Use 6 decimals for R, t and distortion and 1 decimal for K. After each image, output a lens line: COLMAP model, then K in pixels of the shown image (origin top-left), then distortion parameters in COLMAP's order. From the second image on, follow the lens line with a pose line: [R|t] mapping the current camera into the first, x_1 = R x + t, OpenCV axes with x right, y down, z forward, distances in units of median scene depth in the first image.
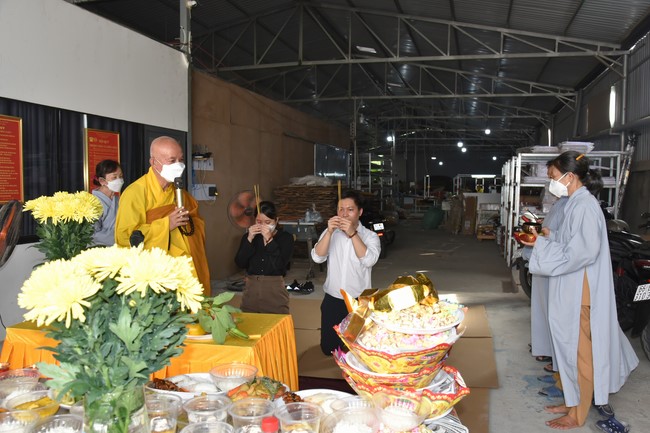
lens RADIAL K [[592.0, 0, 327.7], [0, 592.0, 214.1], [0, 0, 1]] dist [-0.038516, 0.013708]
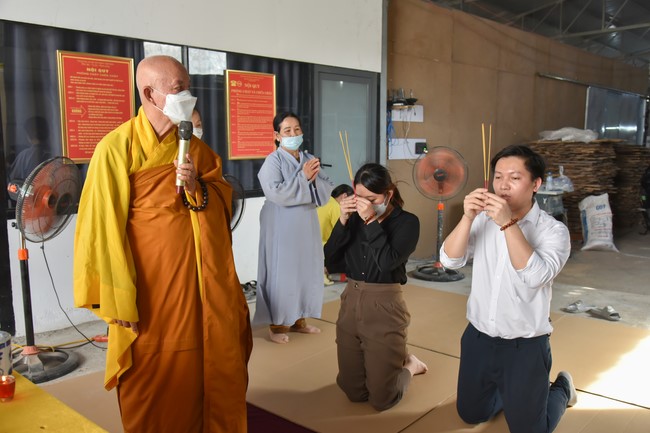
lens RADIAL K [[593.2, 0, 336.5], [0, 593.2, 224.4], [0, 0, 1]] dist [-0.031830, 0.000000]
pose [[0.878804, 0.060538, -0.473328, 0.094088], [-0.020086, 0.995734, 0.090061, -0.005955], [0.476761, -0.069639, 0.876270, 0.245597]]
